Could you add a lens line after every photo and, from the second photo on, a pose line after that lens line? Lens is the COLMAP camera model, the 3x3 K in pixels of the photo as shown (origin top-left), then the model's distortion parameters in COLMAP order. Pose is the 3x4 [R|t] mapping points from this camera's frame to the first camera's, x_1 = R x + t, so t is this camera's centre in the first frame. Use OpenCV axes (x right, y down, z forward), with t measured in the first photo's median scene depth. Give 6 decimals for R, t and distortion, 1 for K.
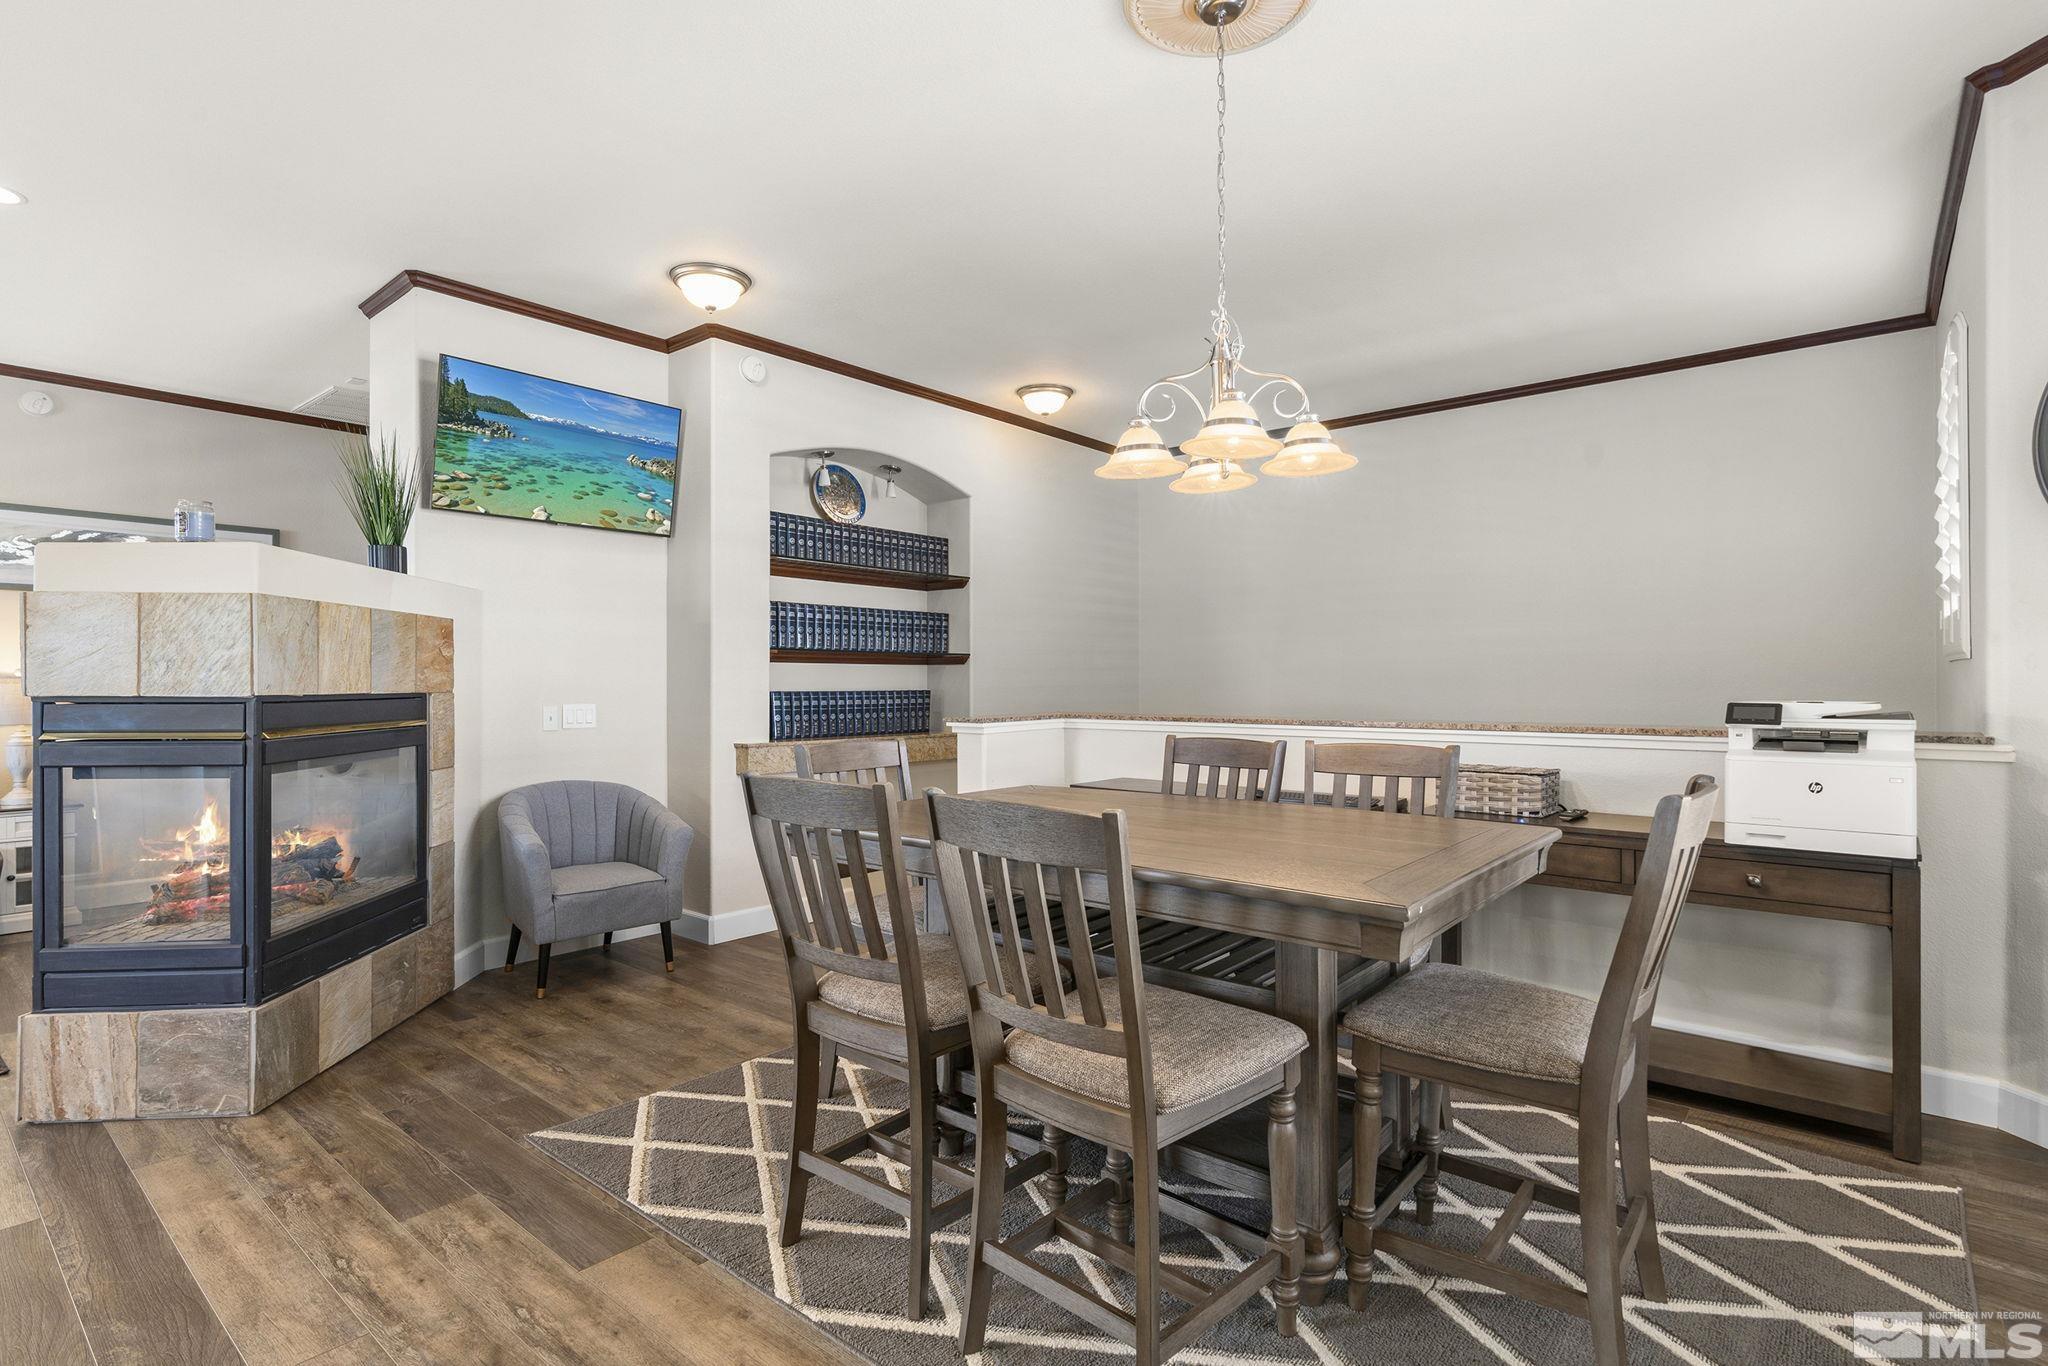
lens RADIAL K [[1016.2, 0, 1024.4], [0, 1016.2, 676.3], [0, 0, 1]] dist [-0.010670, 0.004860]
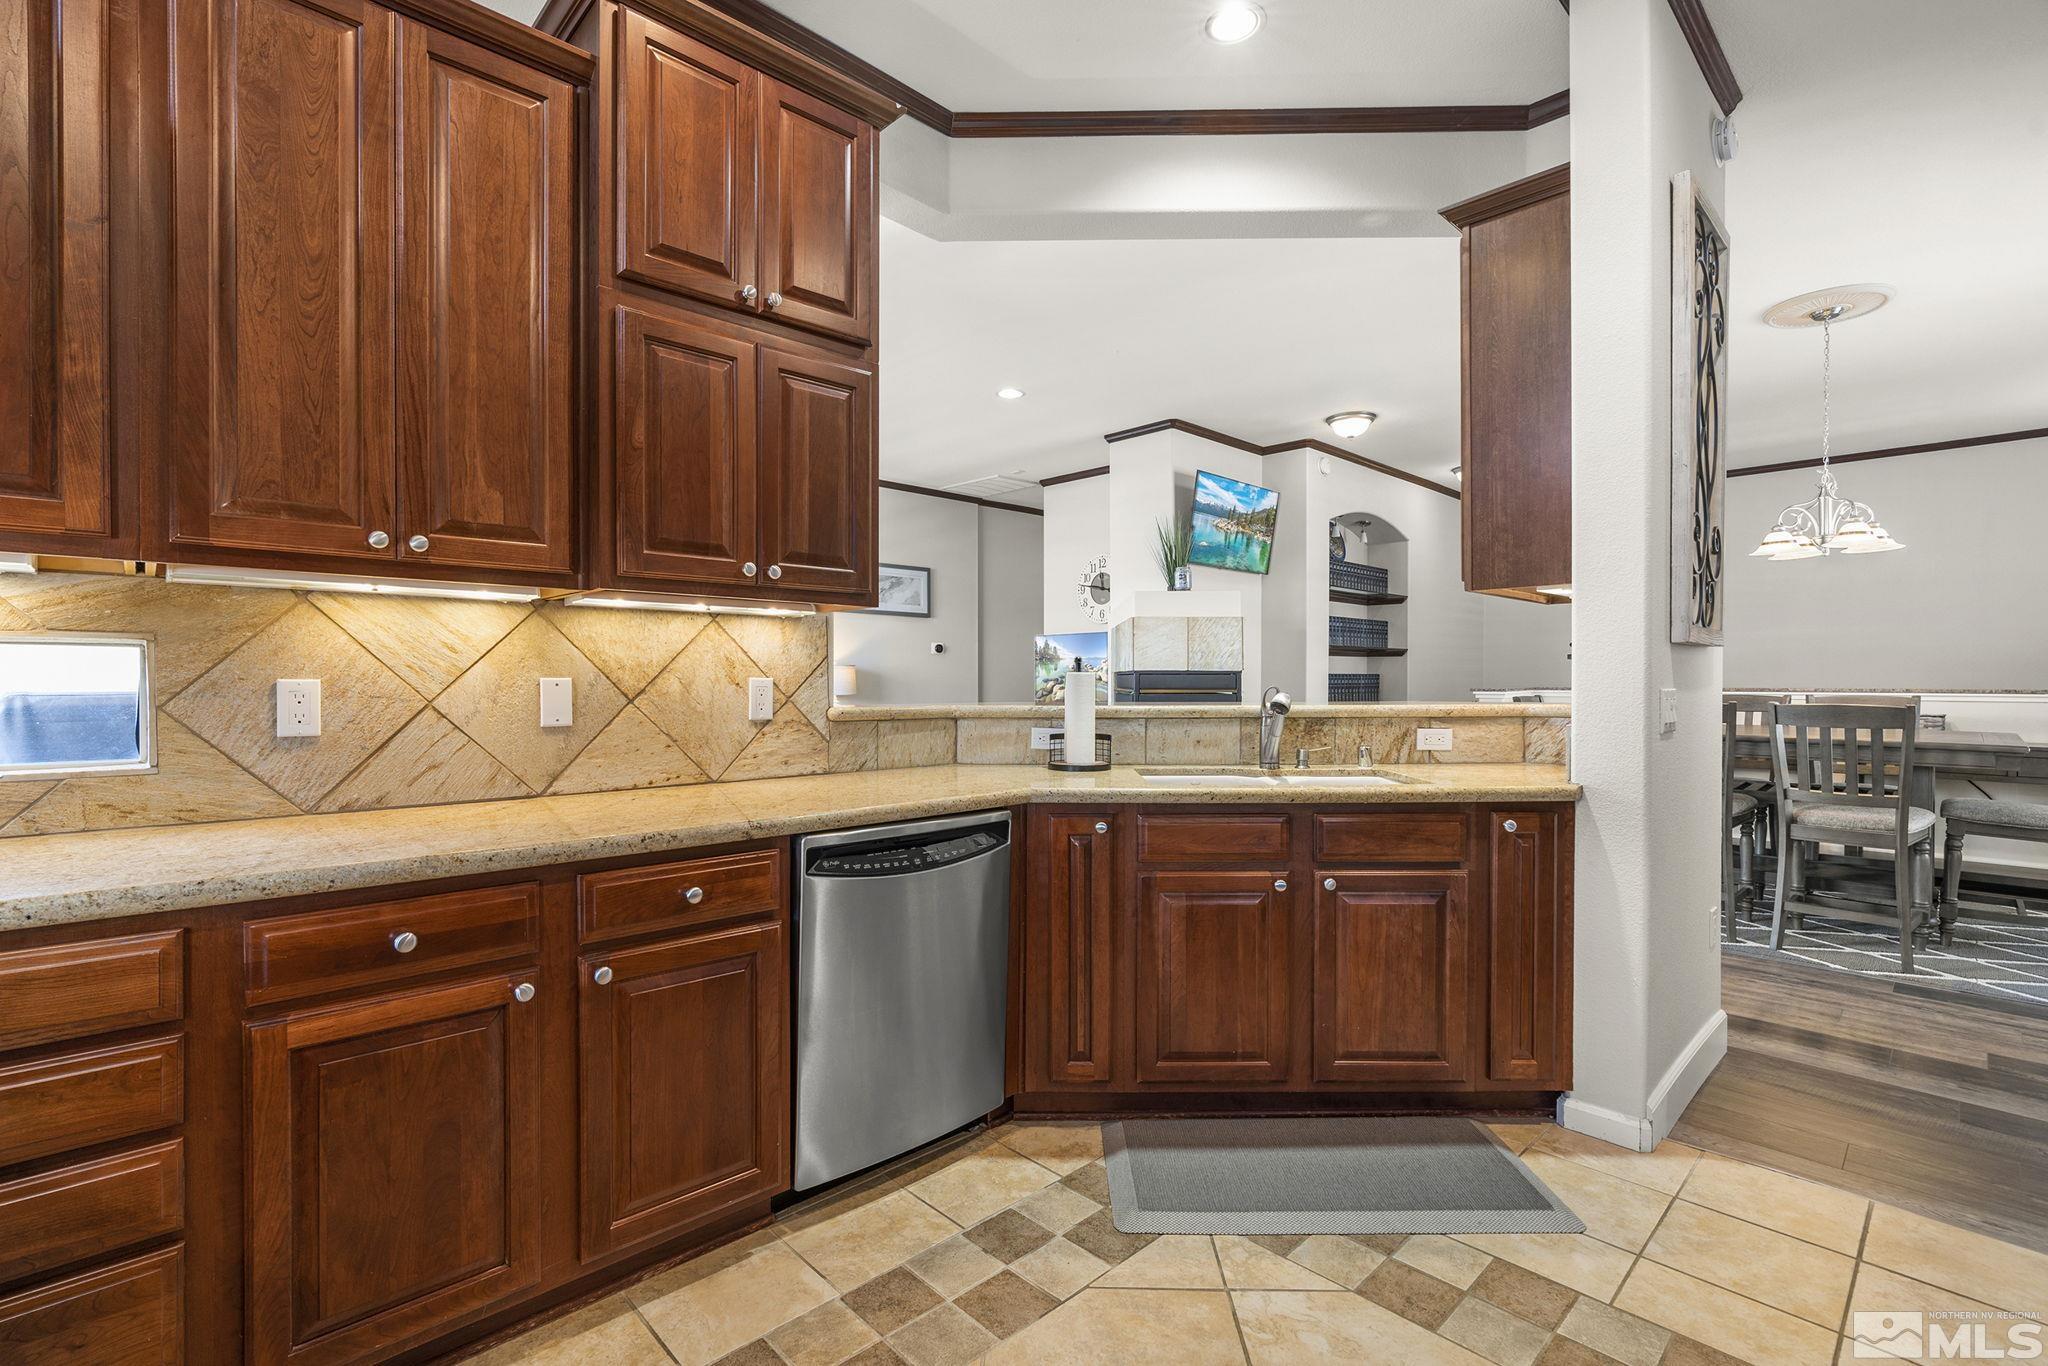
lens RADIAL K [[936.5, 0, 1036.0], [0, 936.5, 687.0], [0, 0, 1]] dist [-0.011379, 0.005908]
pose [[0.996280, 0.000024, -0.086179, -0.653052], [0.001334, 0.999876, 0.015705, 0.014192], [0.086169, -0.015762, 0.996156, -0.521617]]
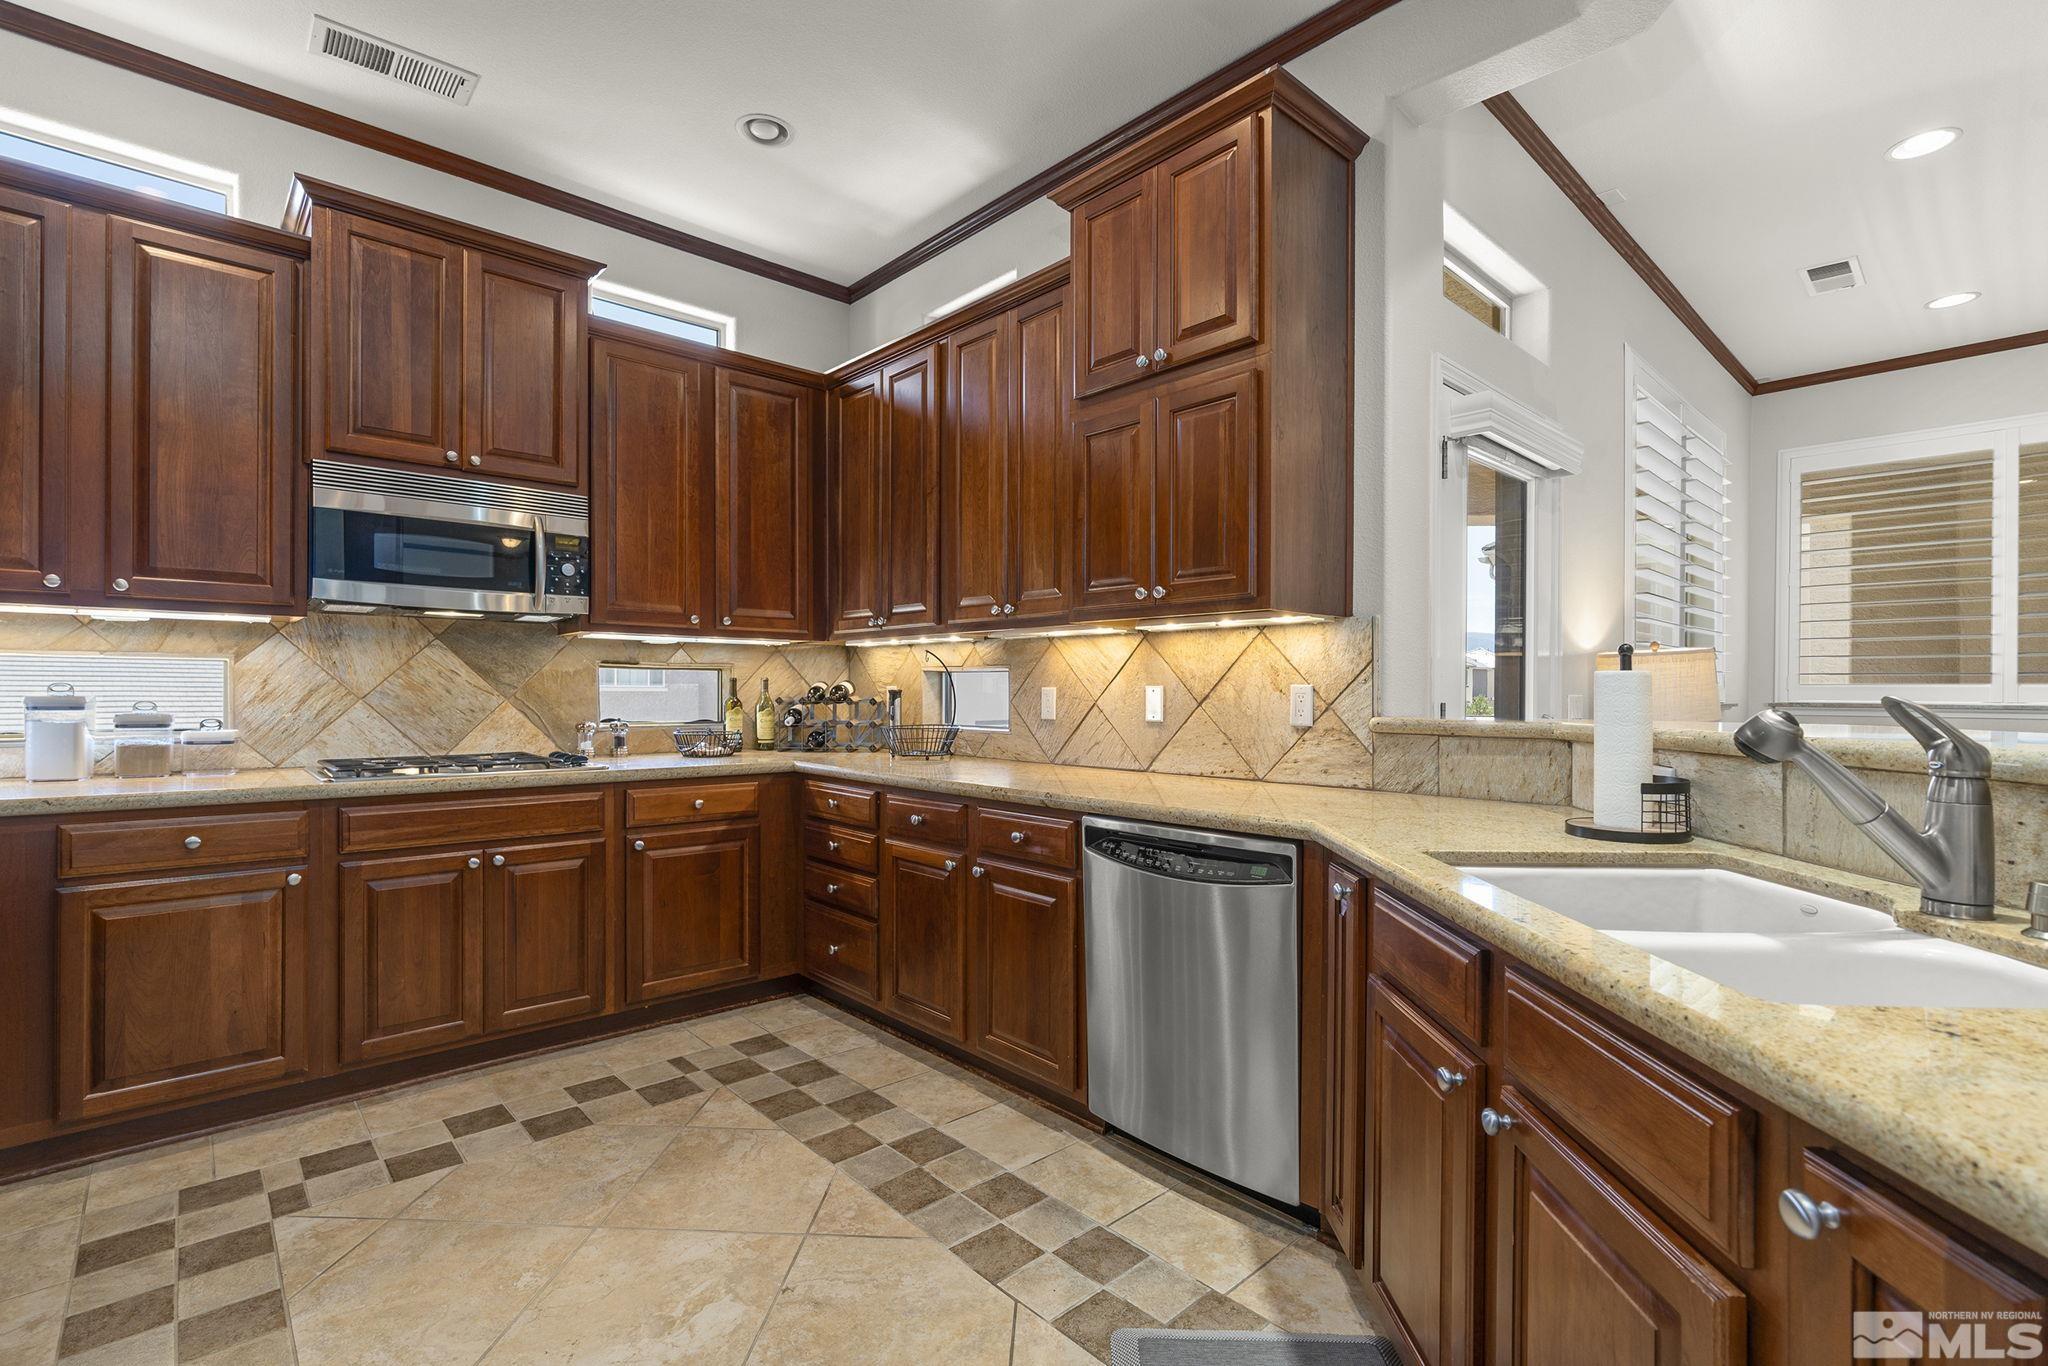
lens RADIAL K [[936.5, 0, 1013.8], [0, 936.5, 697.2], [0, 0, 1]] dist [-0.011379, 0.005908]
pose [[-0.130934, 0.001088, -0.991391, -0.280406], [0.005317, 0.999986, 0.000396, 0.023844], [0.991377, -0.005220, -0.130938, -0.077145]]
